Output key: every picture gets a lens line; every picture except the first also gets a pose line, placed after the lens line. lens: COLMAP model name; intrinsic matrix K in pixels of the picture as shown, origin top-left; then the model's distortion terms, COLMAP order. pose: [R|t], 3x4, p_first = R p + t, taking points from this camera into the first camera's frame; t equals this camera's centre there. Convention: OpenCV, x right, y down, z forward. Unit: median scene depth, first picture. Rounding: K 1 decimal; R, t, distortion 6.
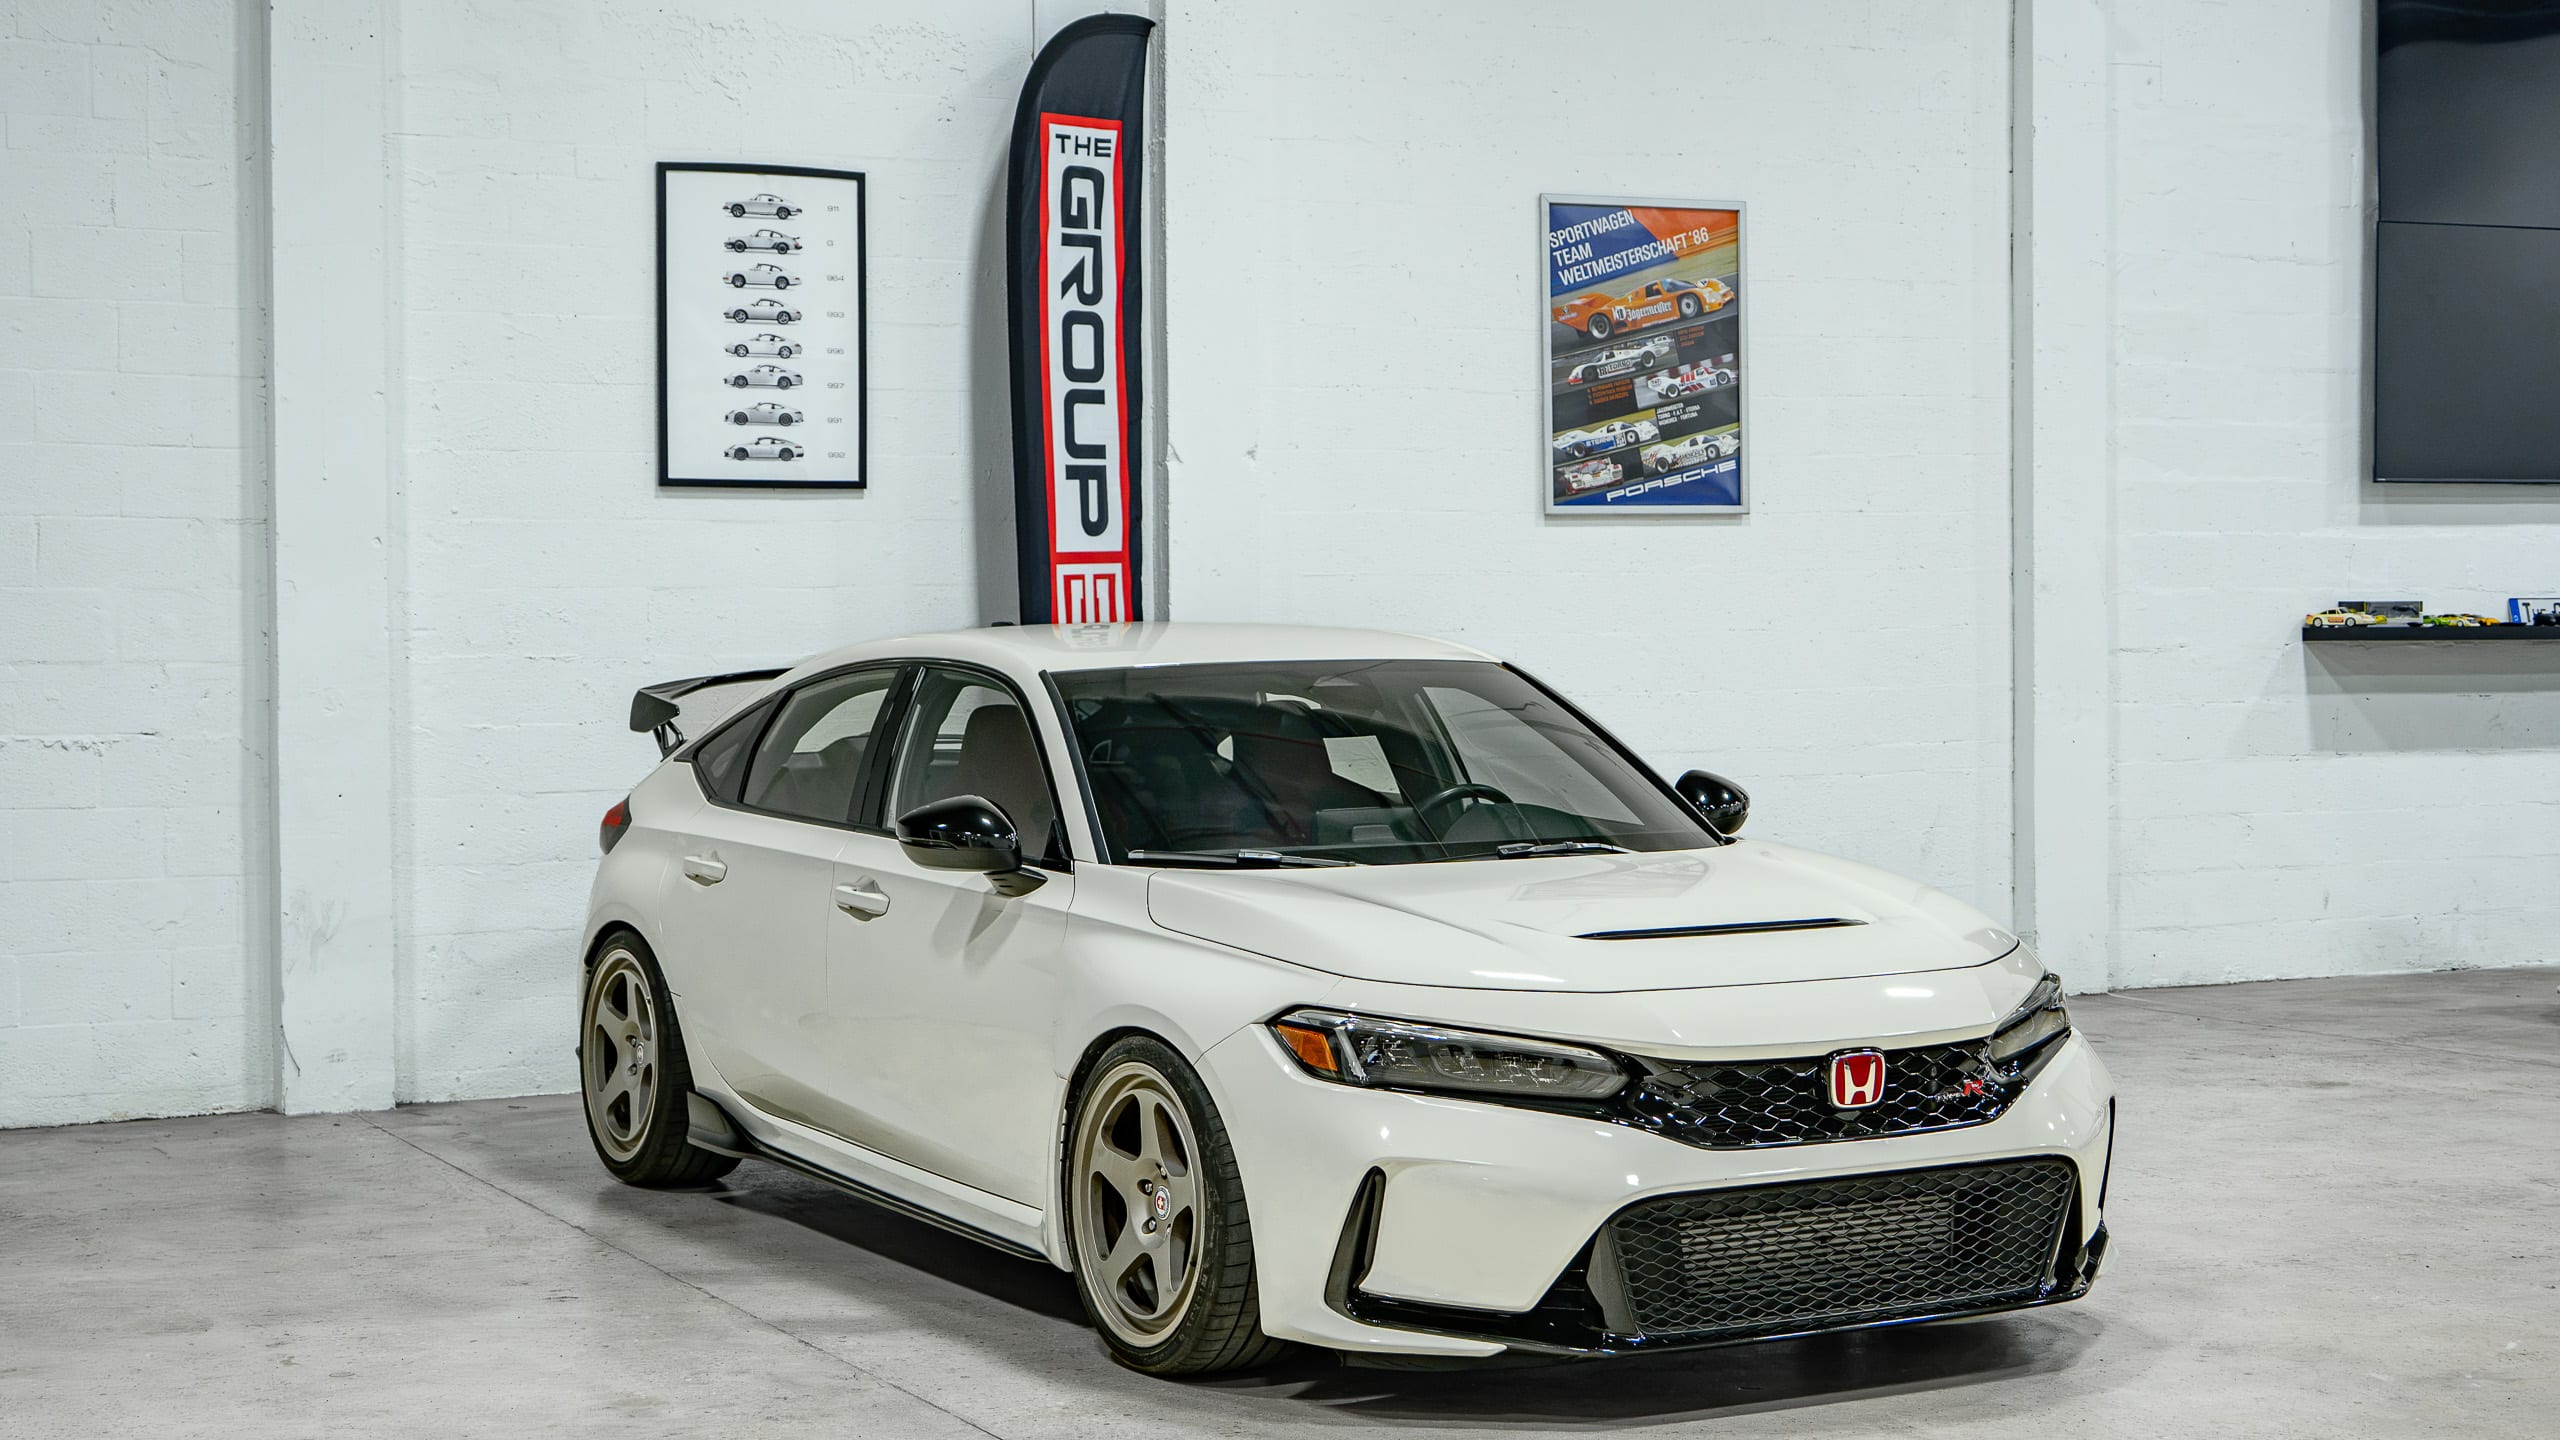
lens RADIAL K [[3813.3, 0, 1255.0], [0, 3813.3, 680.1], [0, 0, 1]] dist [0.037667, 0.000000]
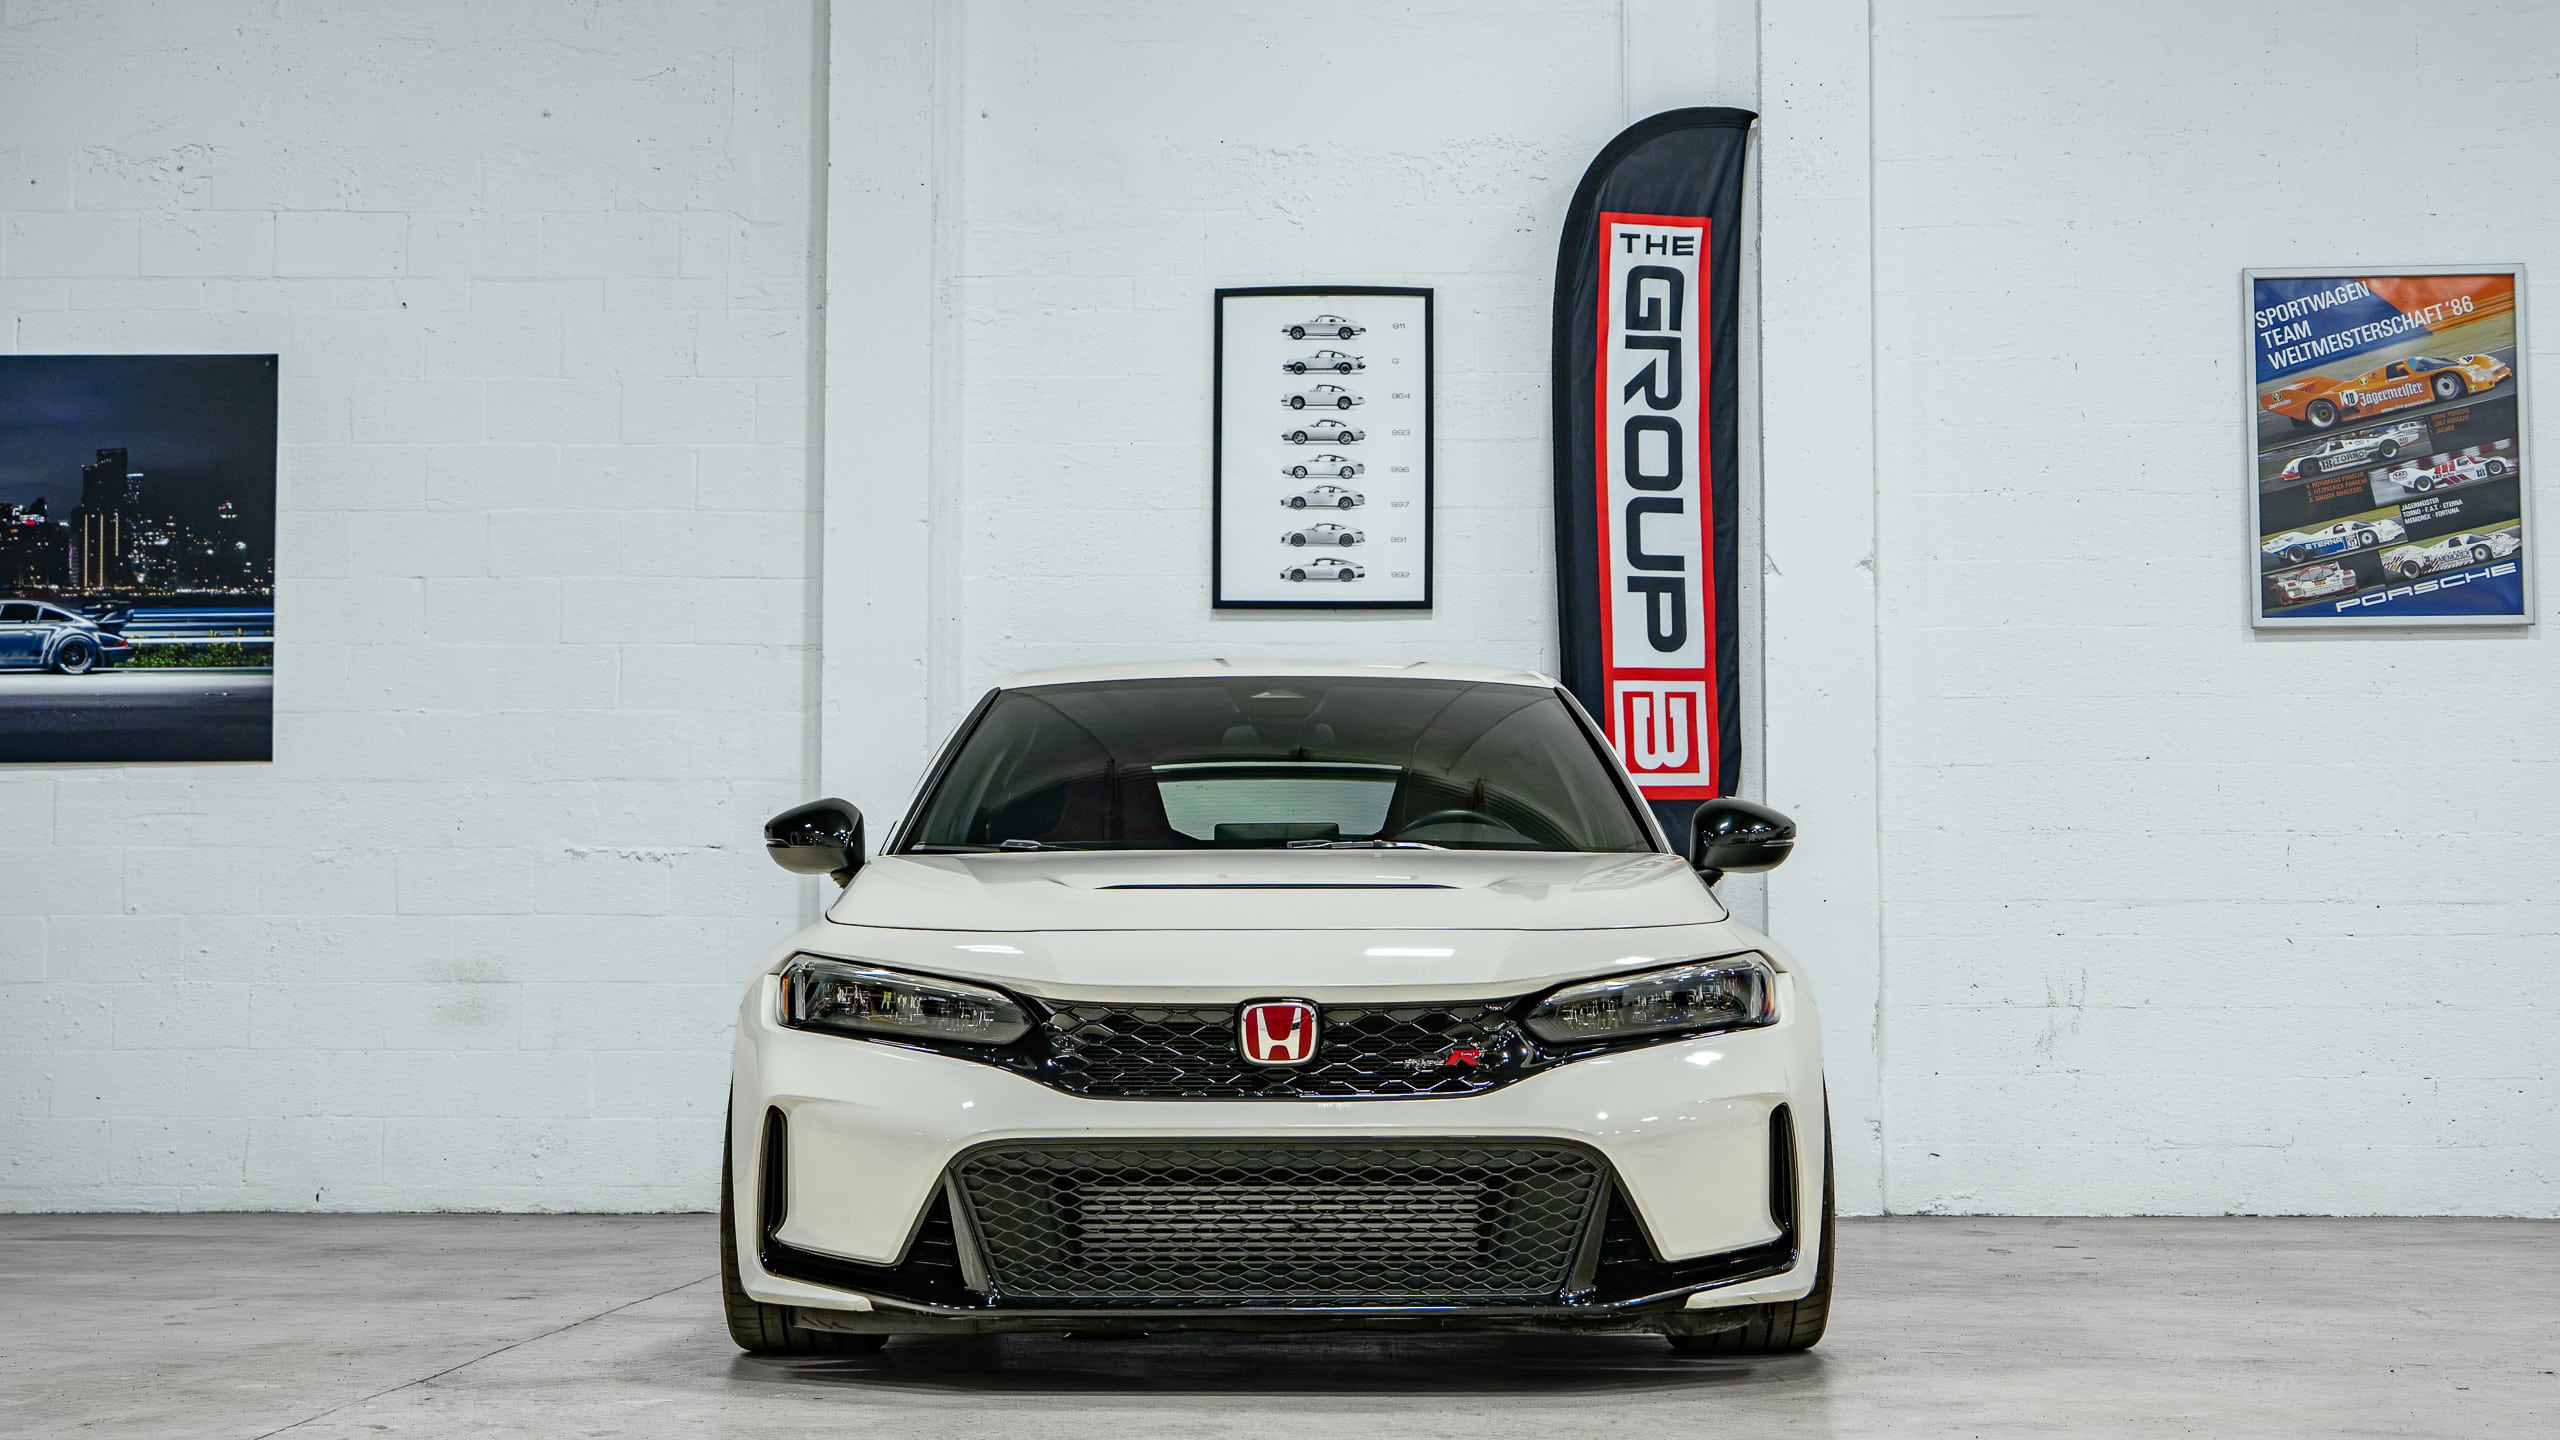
lens RADIAL K [[3960.6, 0, 1315.9], [0, 3960.6, 673.2], [0, 0, 1]] dist [0.052495, 0.000000]
pose [[0.875727, -0.033088, -0.481672, 0.356999], [-0.015090, 0.995286, -0.095806, 0.063339], [0.482571, 0.091169, 0.871099, 0.106140]]
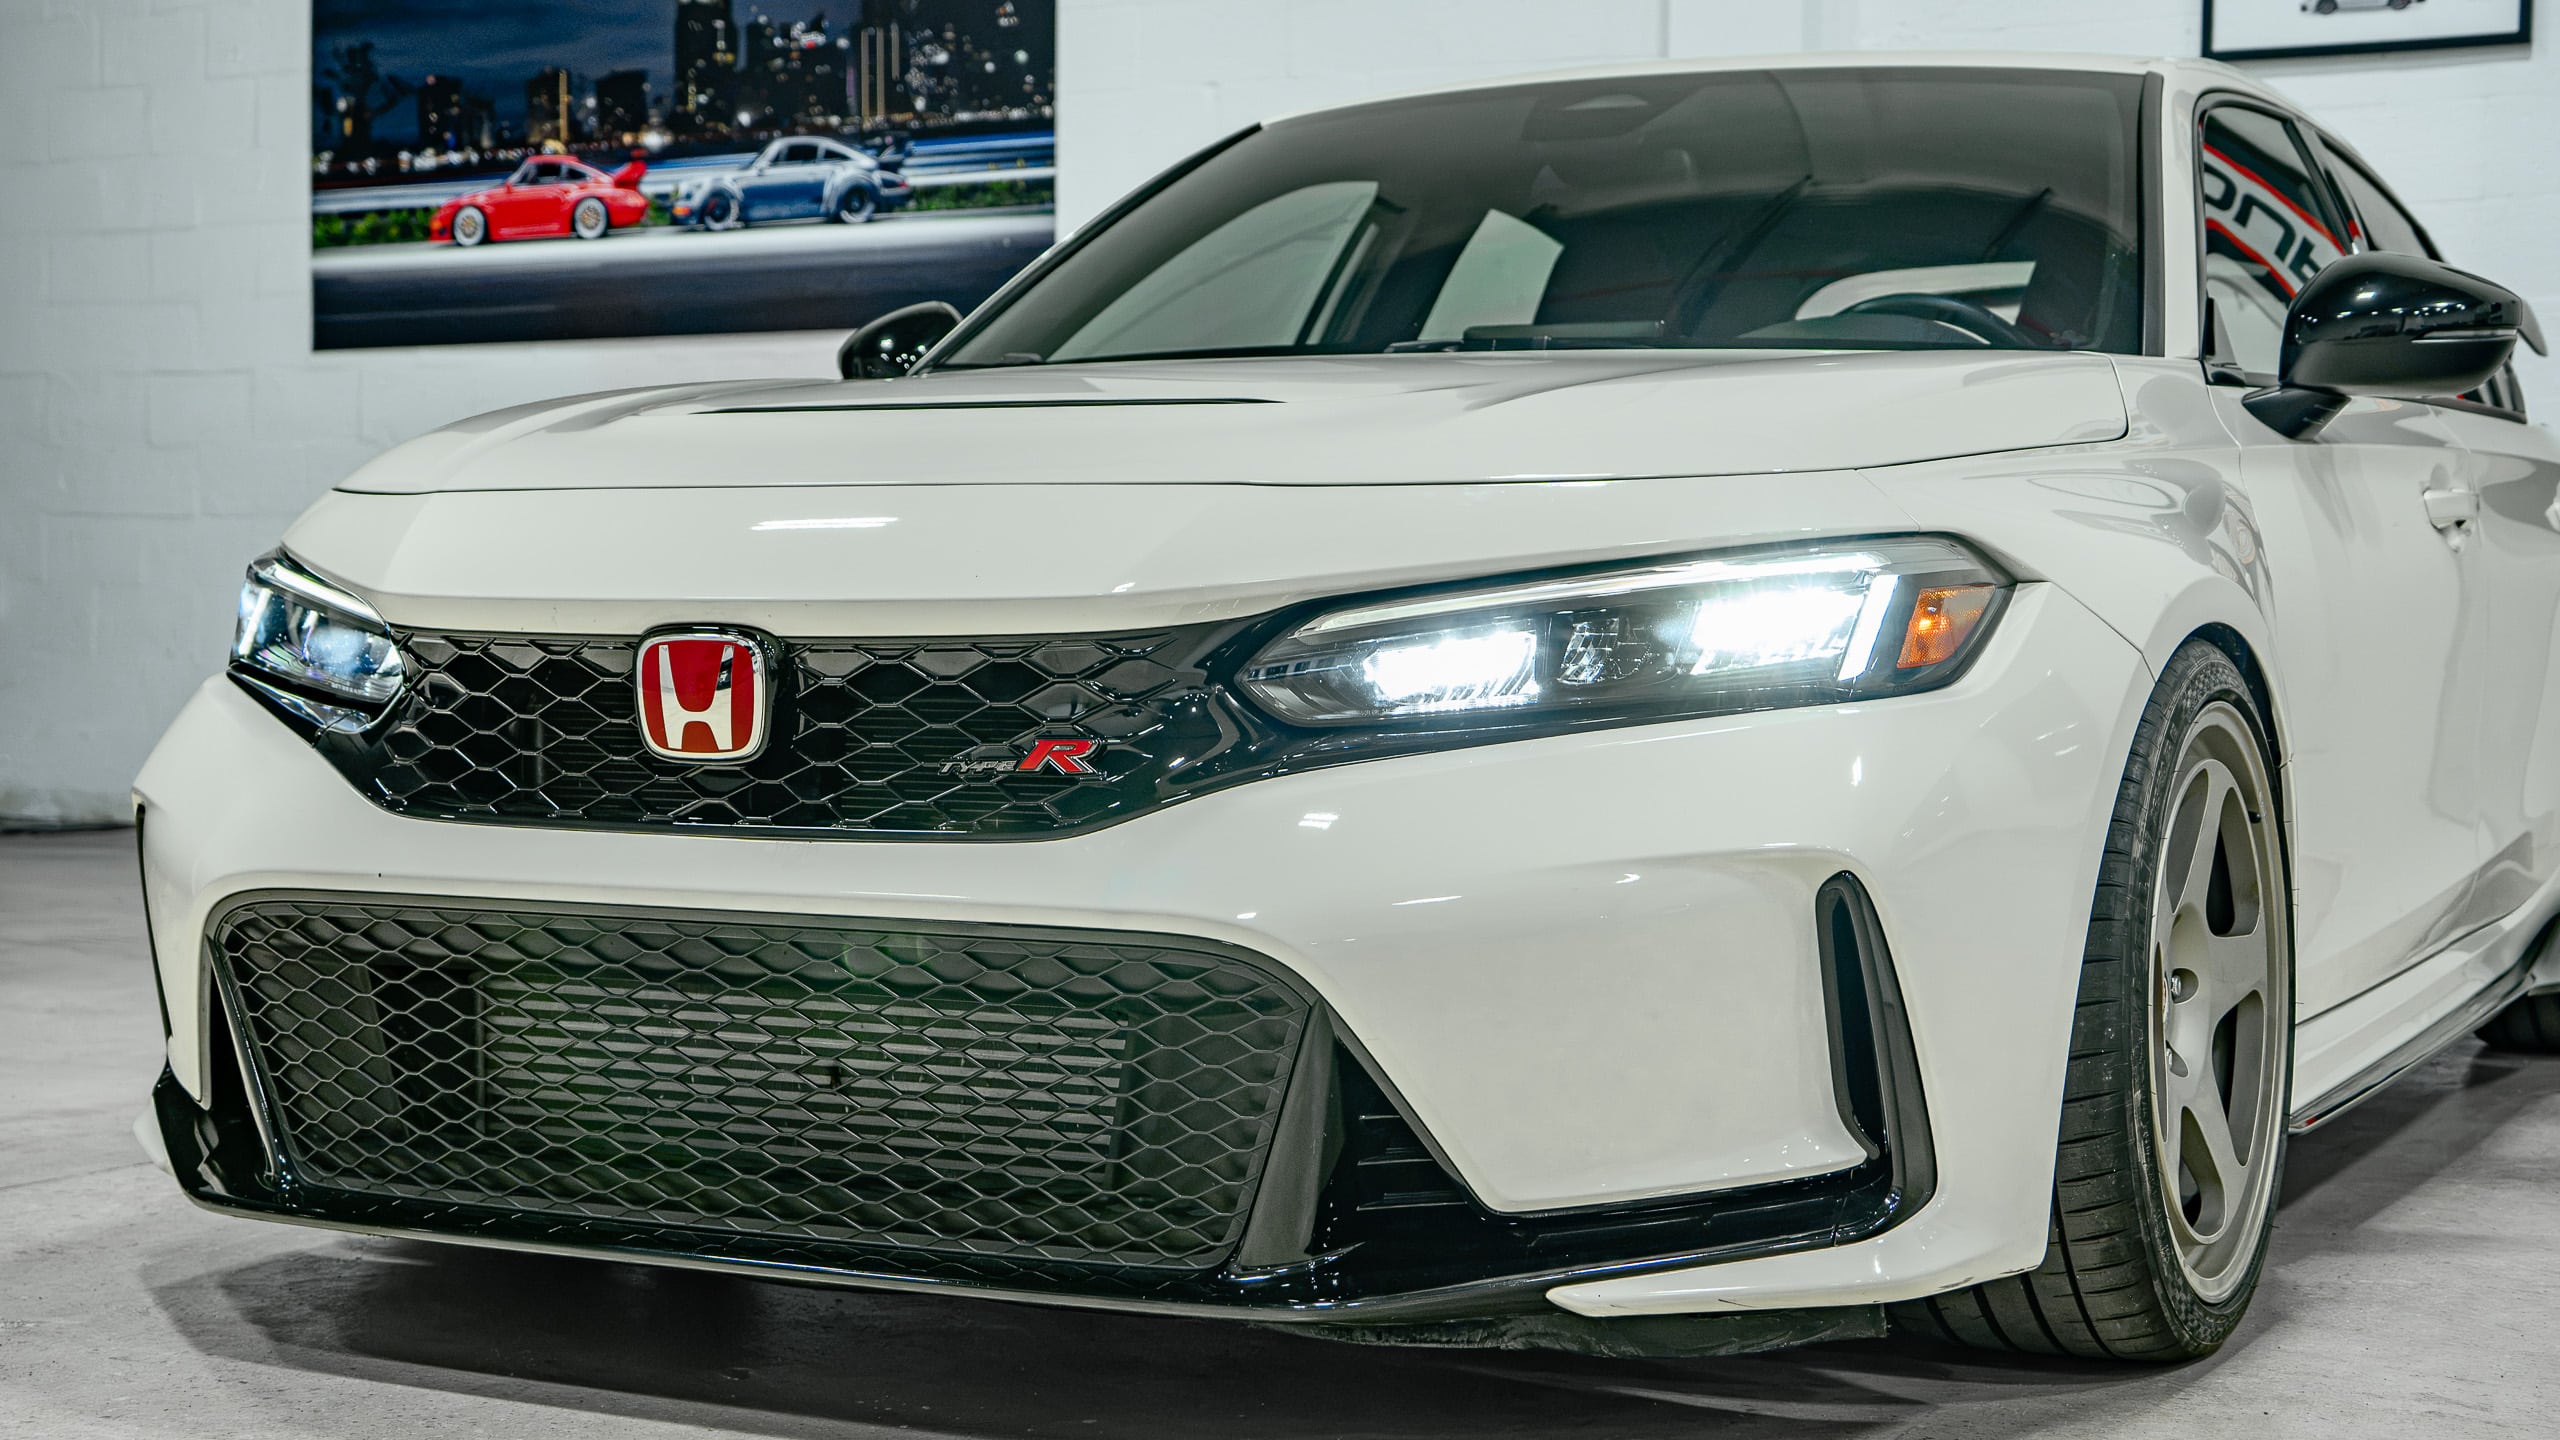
lens RADIAL K [[3813.3, 0, 1322.6], [0, 3813.3, 709.0], [0, 0, 1]] dist [0.037667, 0.000000]
pose [[0.554454, 0.033147, -0.831554, 0.324872], [-0.029821, 0.999356, 0.019951, 0.055008], [0.831680, 0.013736, 0.555085, 0.471625]]
